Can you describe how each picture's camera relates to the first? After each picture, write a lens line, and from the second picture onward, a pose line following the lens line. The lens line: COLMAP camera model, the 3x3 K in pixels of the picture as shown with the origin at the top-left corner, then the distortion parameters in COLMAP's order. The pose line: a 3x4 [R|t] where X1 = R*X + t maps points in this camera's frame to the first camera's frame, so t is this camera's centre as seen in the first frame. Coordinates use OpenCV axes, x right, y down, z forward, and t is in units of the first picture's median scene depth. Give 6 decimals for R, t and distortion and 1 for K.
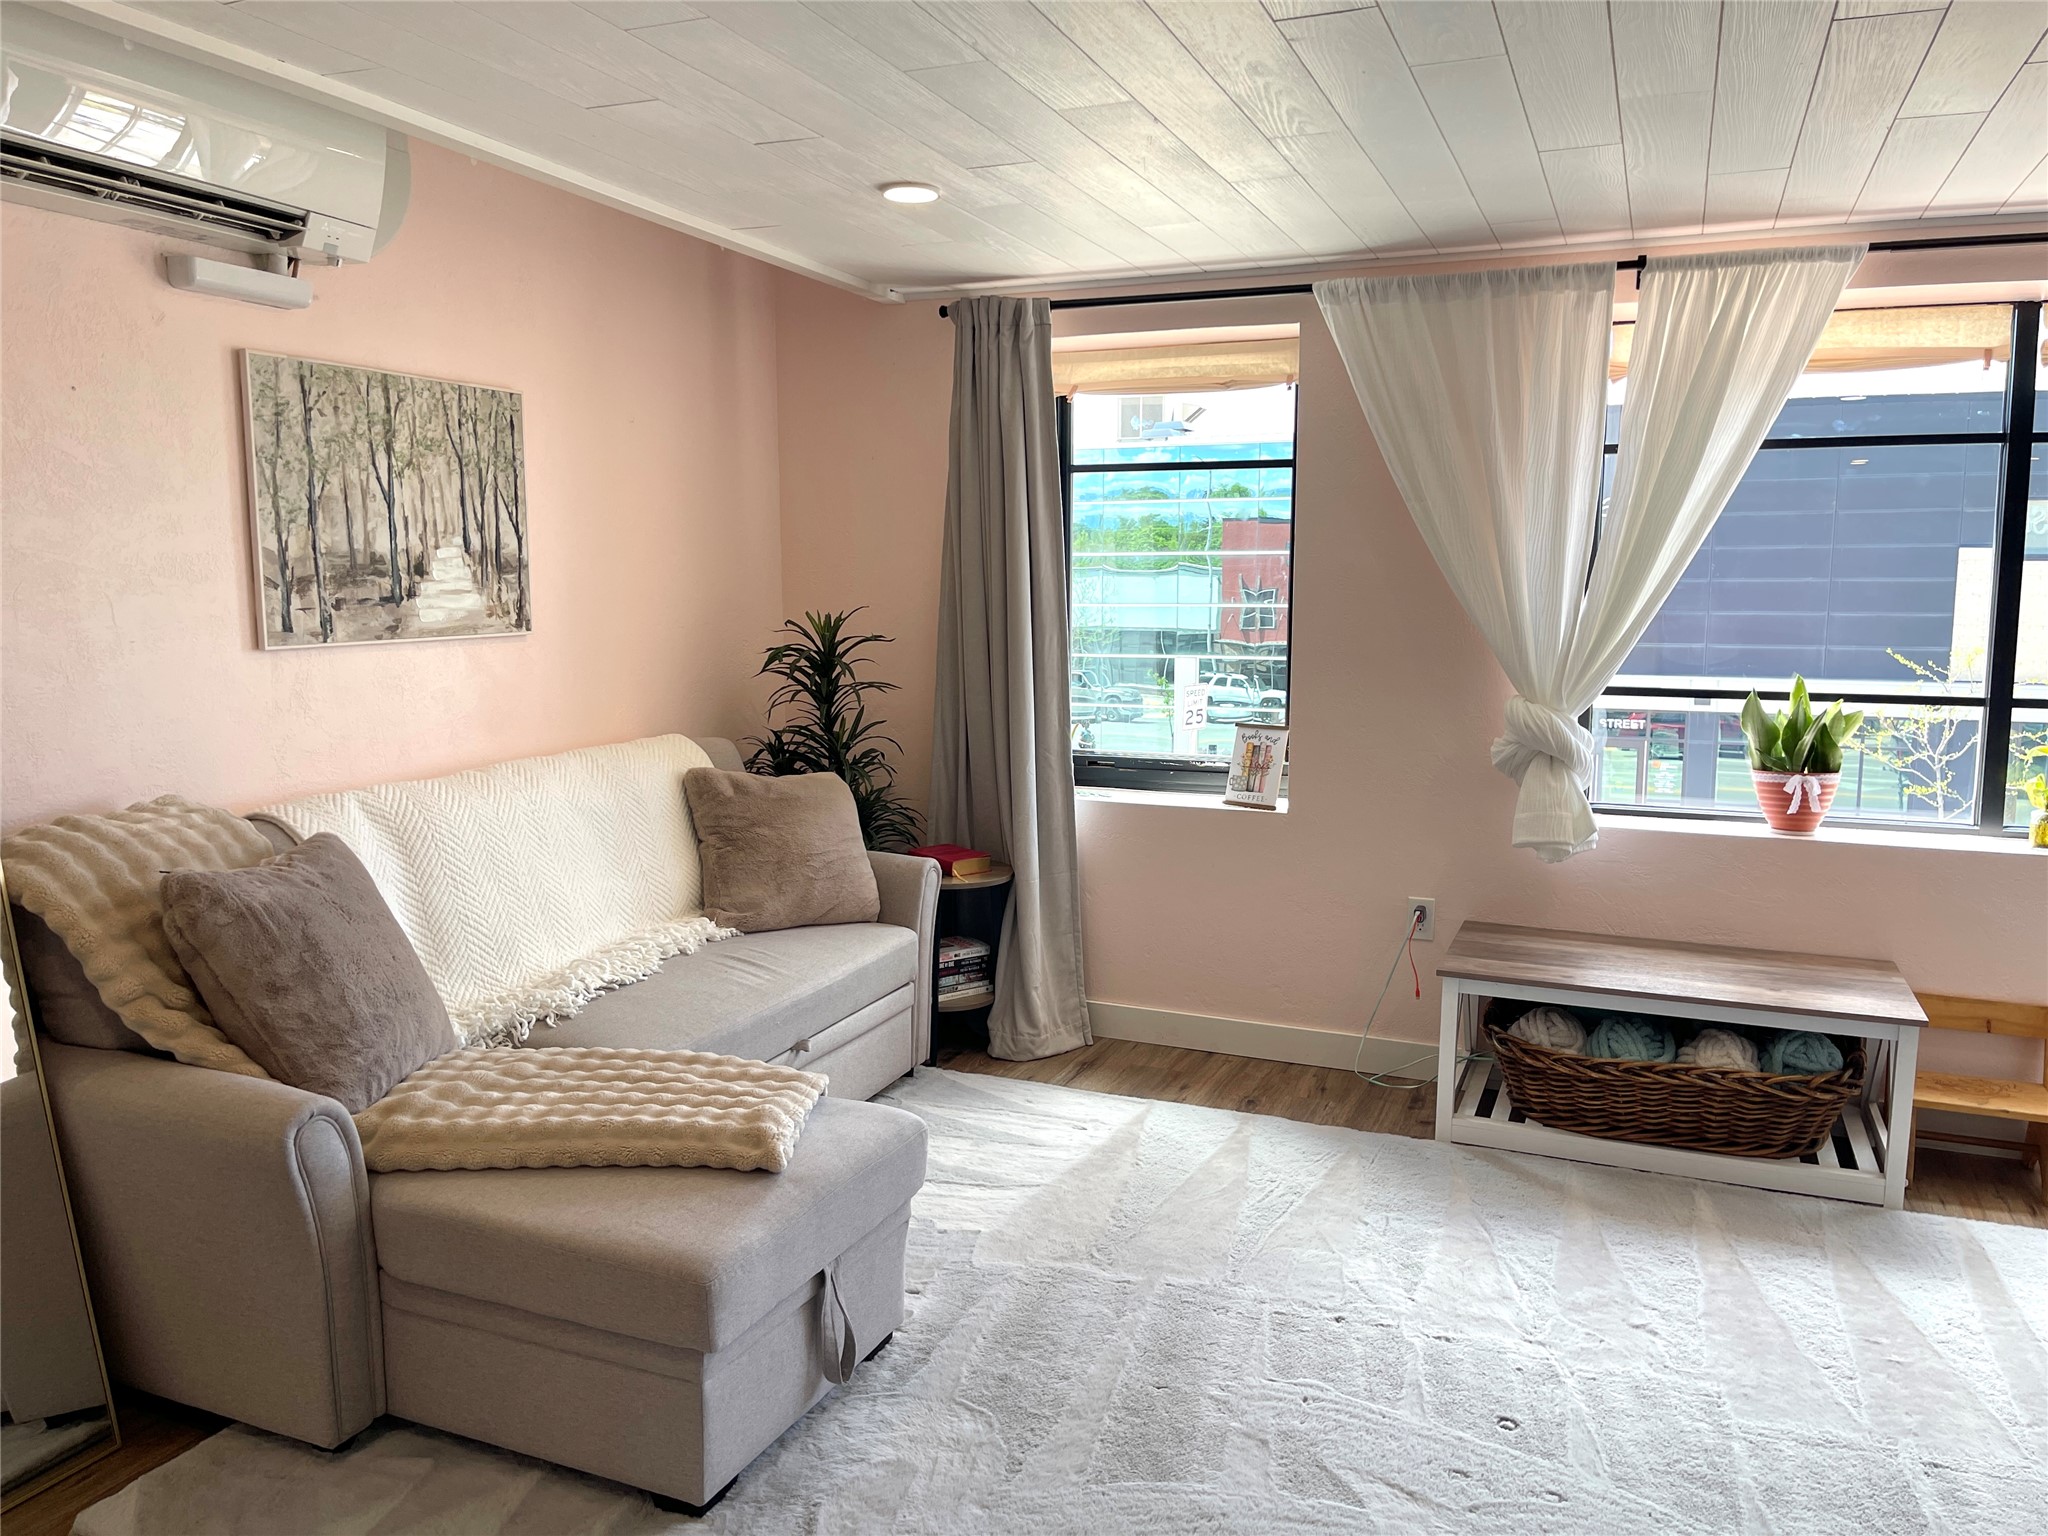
lens RADIAL K [[1549.2, 0, 1041.3], [0, 1549.2, 770.0], [0, 0, 1]] dist [0.078136, -0.119811]
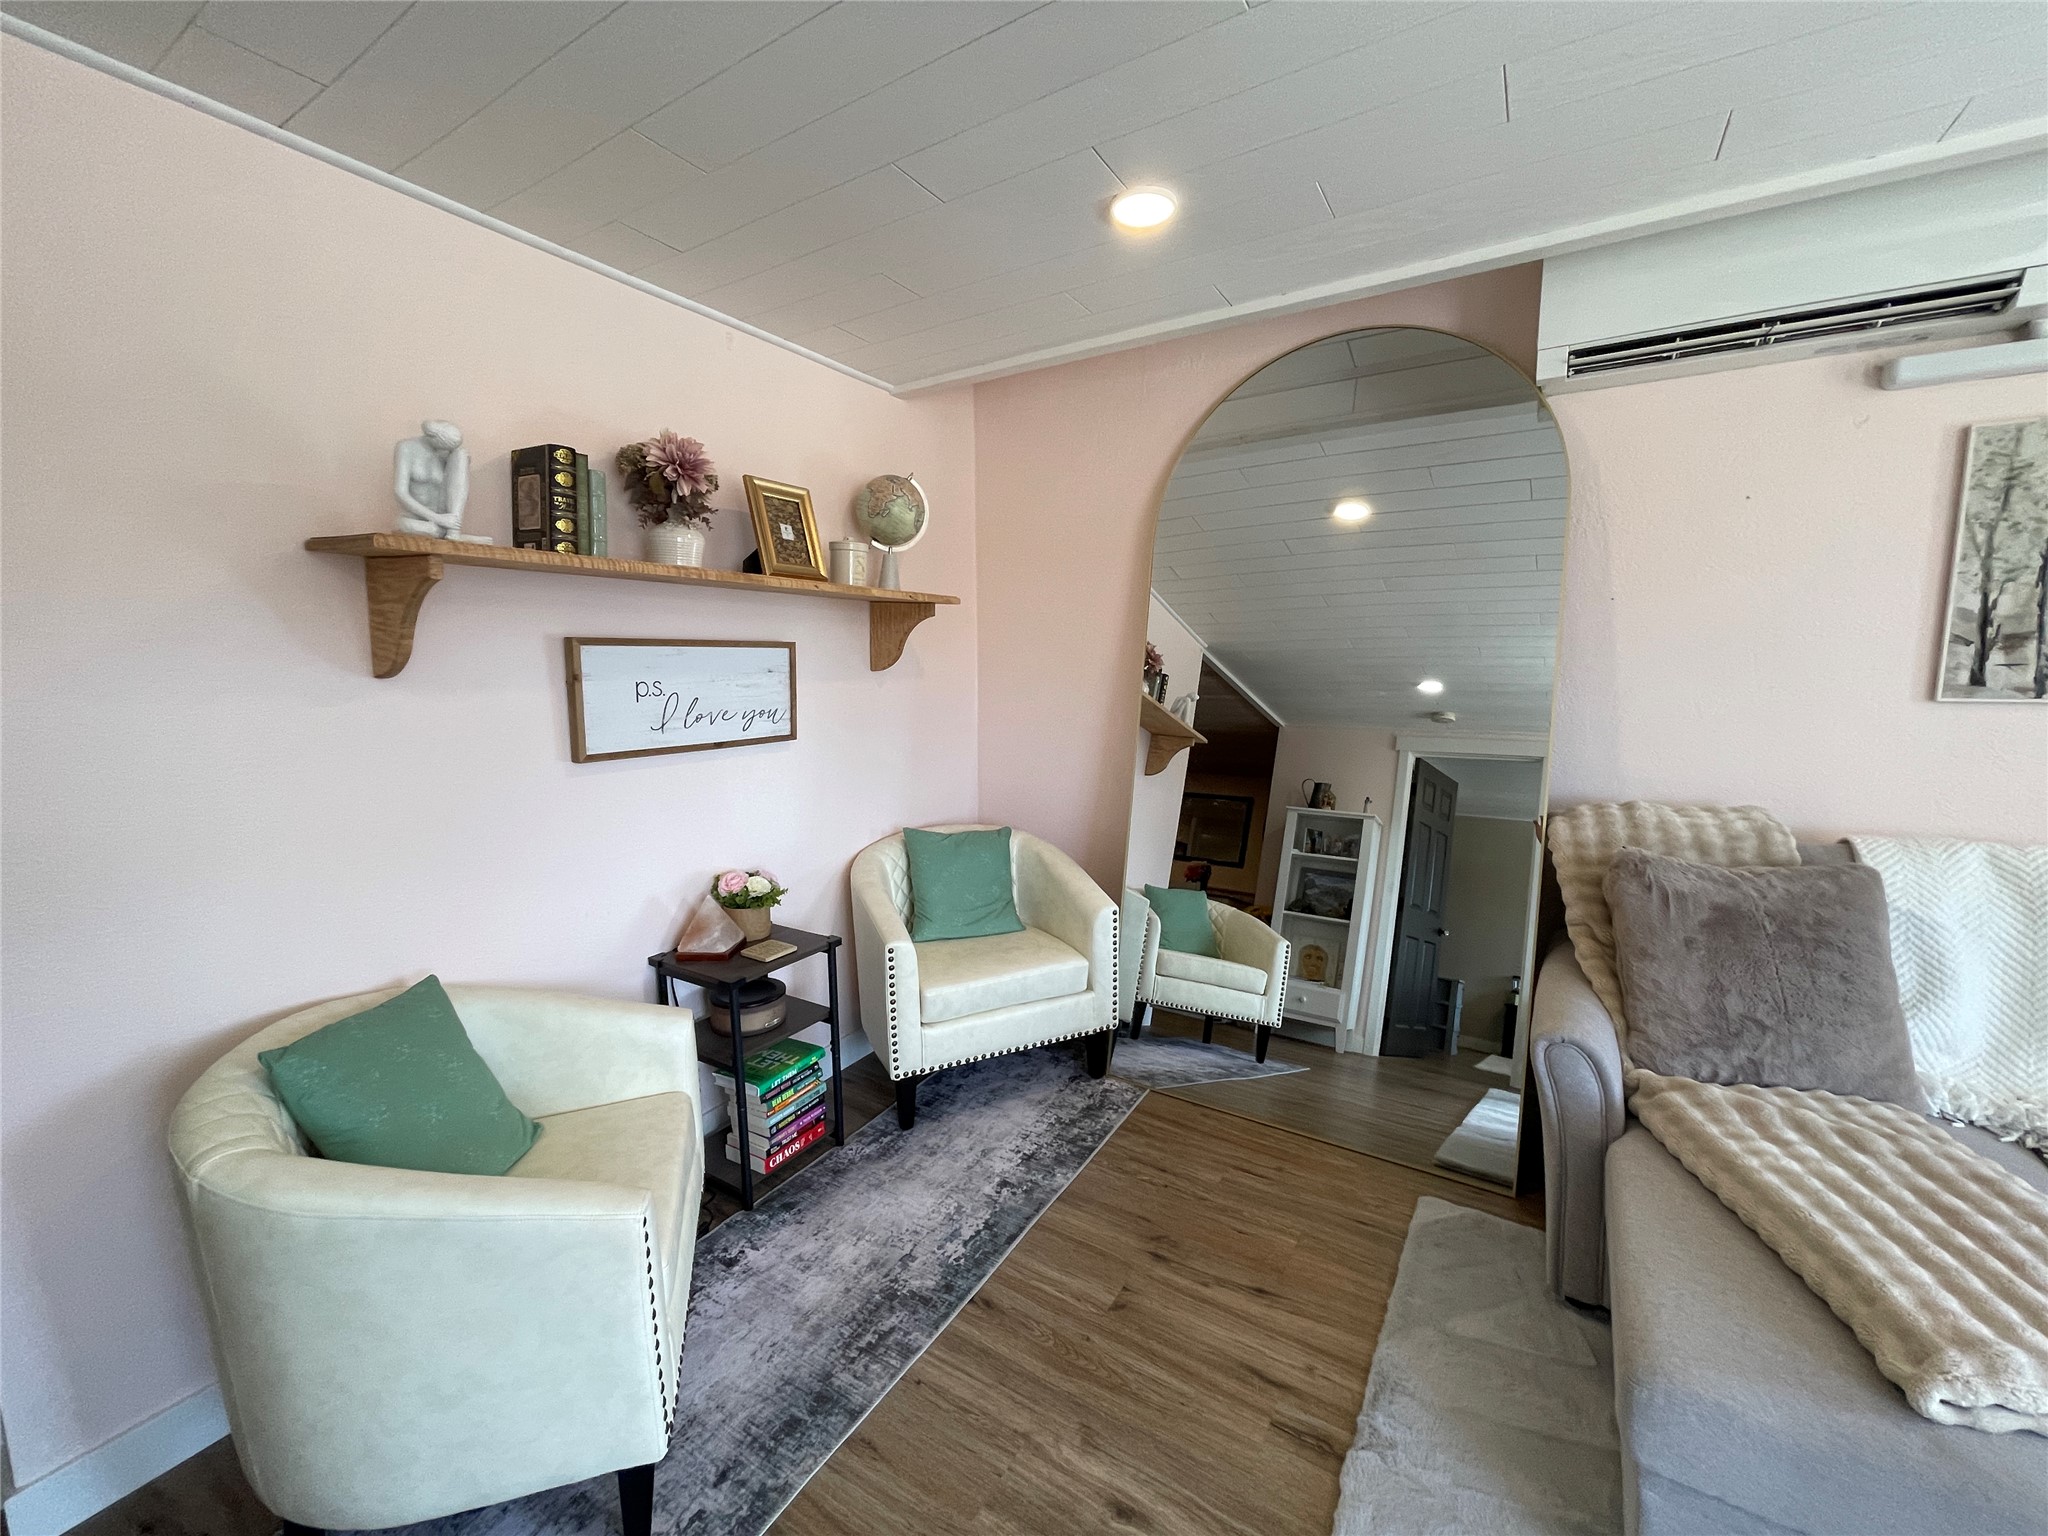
lens RADIAL K [[820.7, 0, 1018.7], [0, 820.7, 770.6], [0, 0, 1]] dist [-0.003360, 0.000441]
pose [[-0.187600, 0.124942, -0.974267, 0.167177], [-0.118557, 0.981745, 0.148730, -0.032236], [0.975064, 0.143408, -0.169363, 0.406497]]
